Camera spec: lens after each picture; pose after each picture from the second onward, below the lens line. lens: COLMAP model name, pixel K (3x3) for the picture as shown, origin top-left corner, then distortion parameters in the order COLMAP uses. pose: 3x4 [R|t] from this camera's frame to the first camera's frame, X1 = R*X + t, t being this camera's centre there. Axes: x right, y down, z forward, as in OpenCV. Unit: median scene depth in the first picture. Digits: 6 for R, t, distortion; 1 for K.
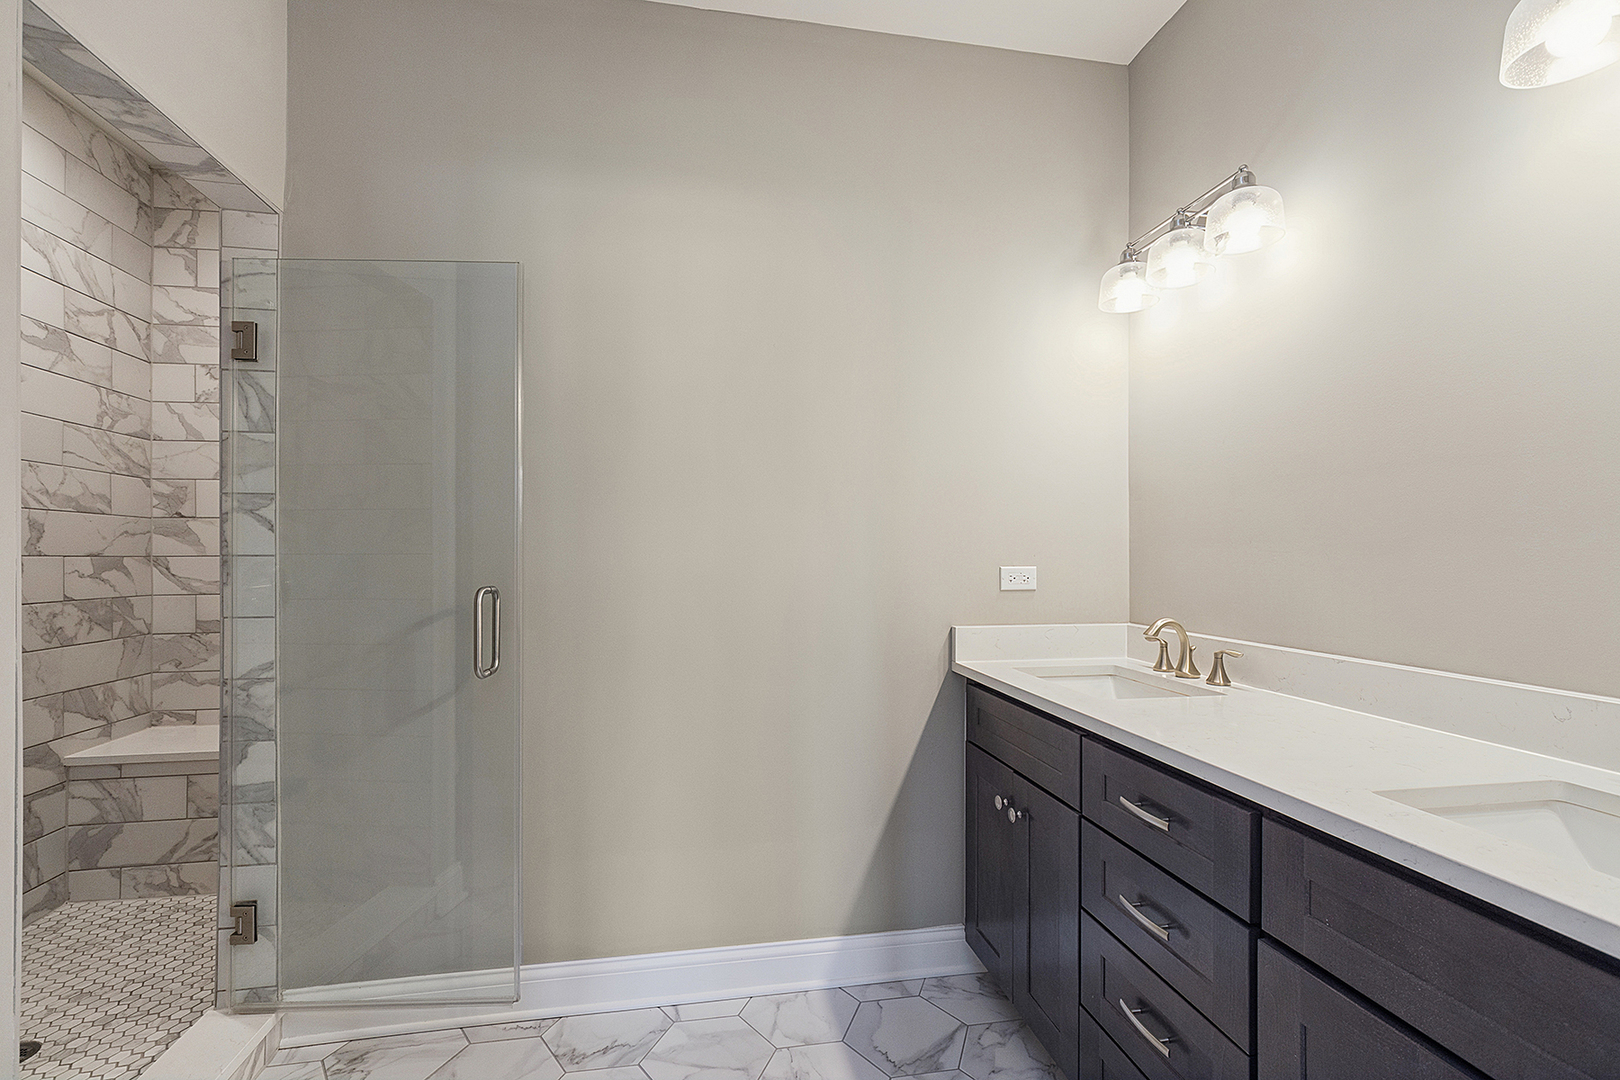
lens RADIAL K [[728.1, 0, 808.6], [0, 728.1, 548.6], [0, 0, 1]] dist [0.000746, 0.001090]
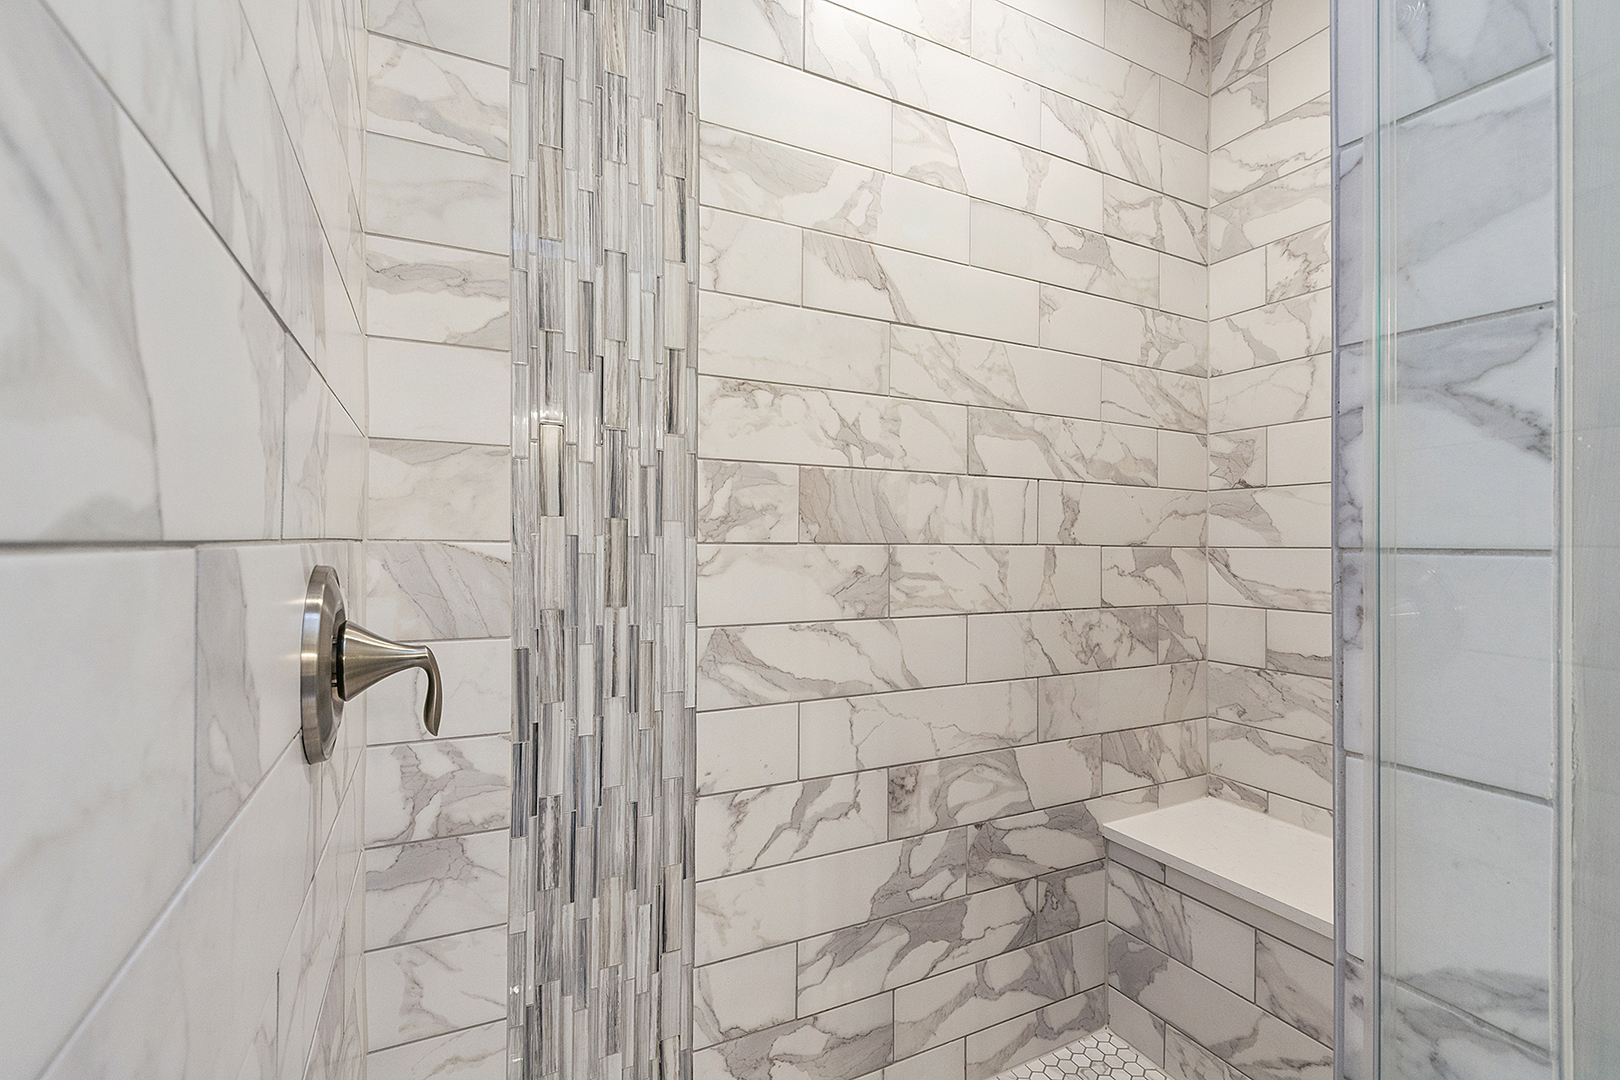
lens RADIAL K [[728.1, 0, 806.4], [0, 728.1, 535.4], [0, 0, 1]] dist [0.000746, 0.001090]
pose [[0.302107, -0.003213, -0.953269, -0.407451], [-0.000233, 0.999994, -0.003444, 0.002968], [0.953274, 0.001263, 0.302104, 0.486299]]
